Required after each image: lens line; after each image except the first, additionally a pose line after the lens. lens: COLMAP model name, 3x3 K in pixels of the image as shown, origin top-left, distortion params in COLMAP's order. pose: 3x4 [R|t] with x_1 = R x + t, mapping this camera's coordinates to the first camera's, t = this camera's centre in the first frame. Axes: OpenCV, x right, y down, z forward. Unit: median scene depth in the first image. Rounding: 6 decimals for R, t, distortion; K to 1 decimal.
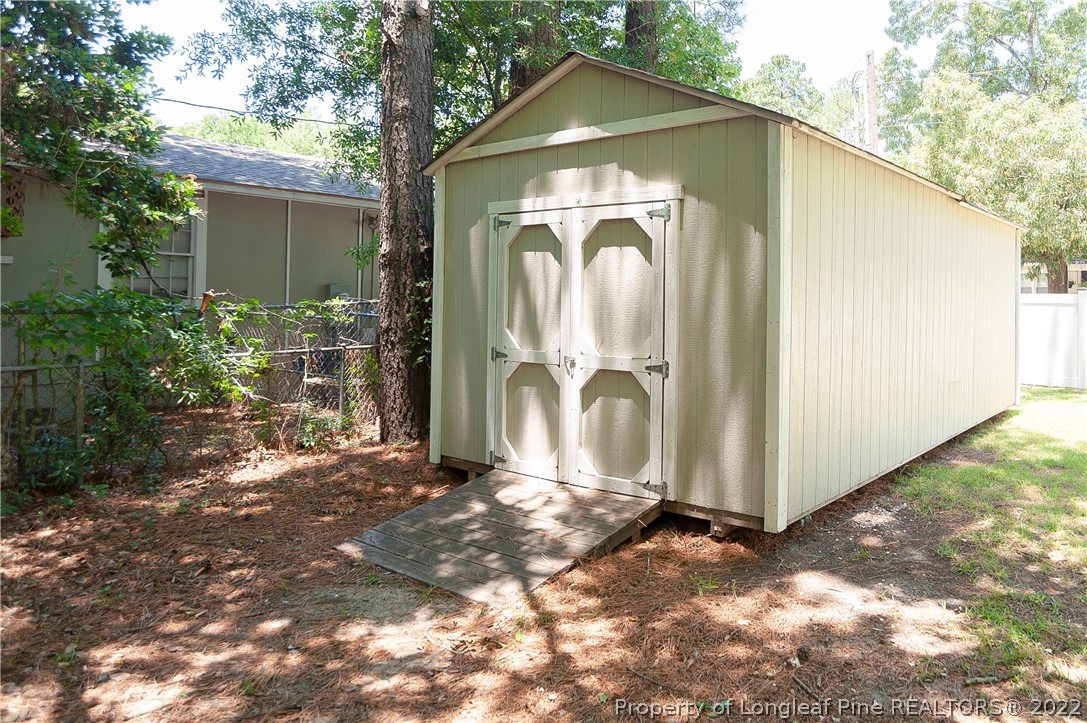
lens RADIAL K [[819.6, 0, 544.8], [0, 819.6, 271.7], [0, 0, 1]] dist [-0.007627, -0.003884]
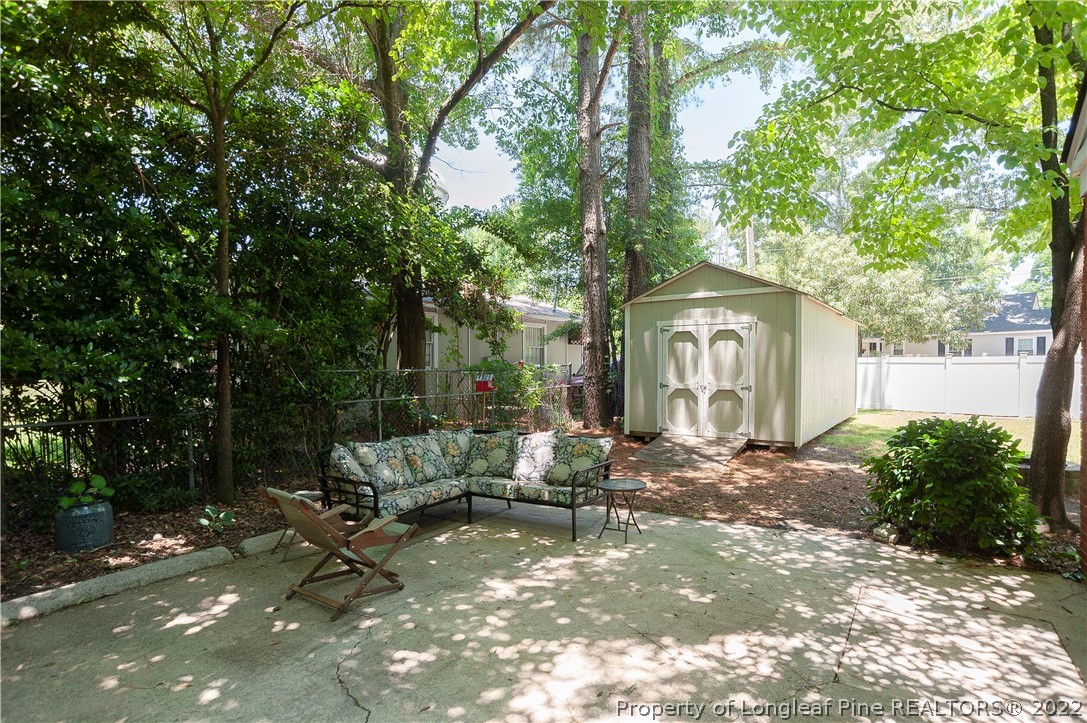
lens RADIAL K [[547.7, 0, 543.5], [0, 547.7, 361.5], [0, 0, 1]] dist [-0.000926, -0.000005]
pose [[0.998793, -0.013862, 0.047123, -0.492859], [0.012607, 0.999561, 0.026819, -0.016837], [-0.047474, -0.026193, 0.998529, -0.583533]]
